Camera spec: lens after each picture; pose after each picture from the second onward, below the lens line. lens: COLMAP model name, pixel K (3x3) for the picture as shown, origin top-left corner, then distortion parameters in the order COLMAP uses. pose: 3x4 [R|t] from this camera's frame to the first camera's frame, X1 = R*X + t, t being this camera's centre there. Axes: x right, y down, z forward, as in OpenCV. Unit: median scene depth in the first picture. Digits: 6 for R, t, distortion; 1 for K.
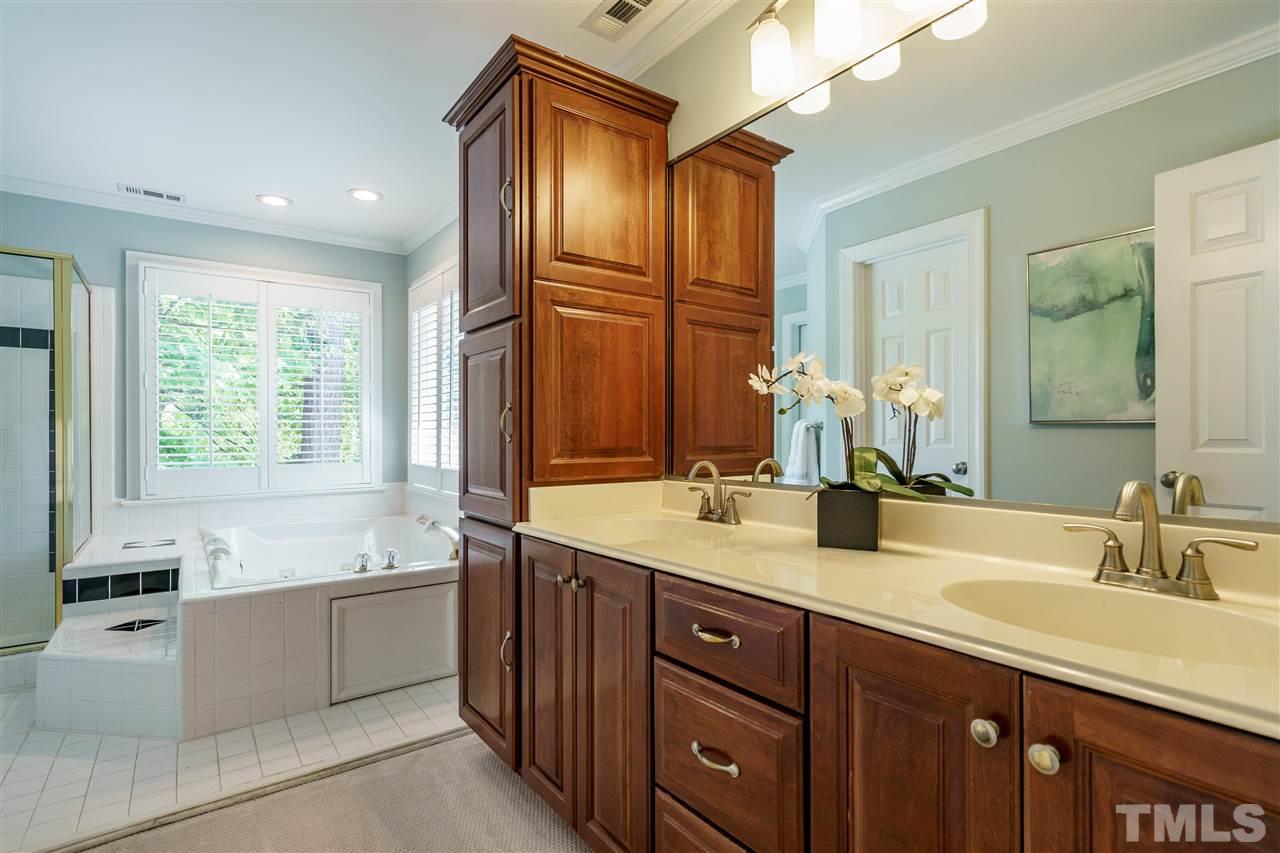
lens RADIAL K [[626.2, 0, 643.6], [0, 626.2, 426.8], [0, 0, 1]] dist [-0.004900, 0.000923]
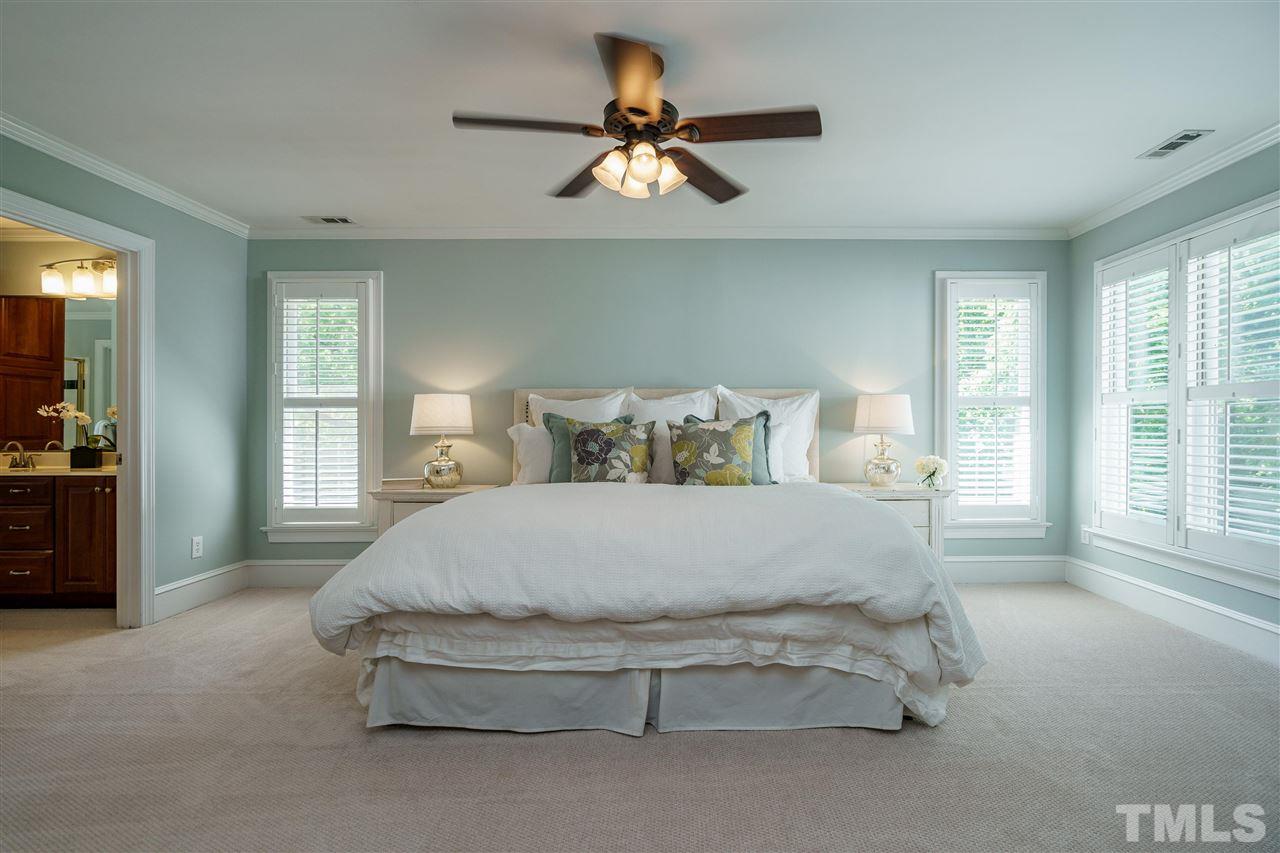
lens RADIAL K [[587.1, 0, 647.8], [0, 587.1, 428.9], [0, 0, 1]] dist [-0.003283, -0.001013]
pose [[0.595351, 0.000702, 0.803465, -0.238356], [-0.004932, 0.999984, 0.002781, -0.011581], [-0.803451, -0.005619, 0.595345, -2.137957]]
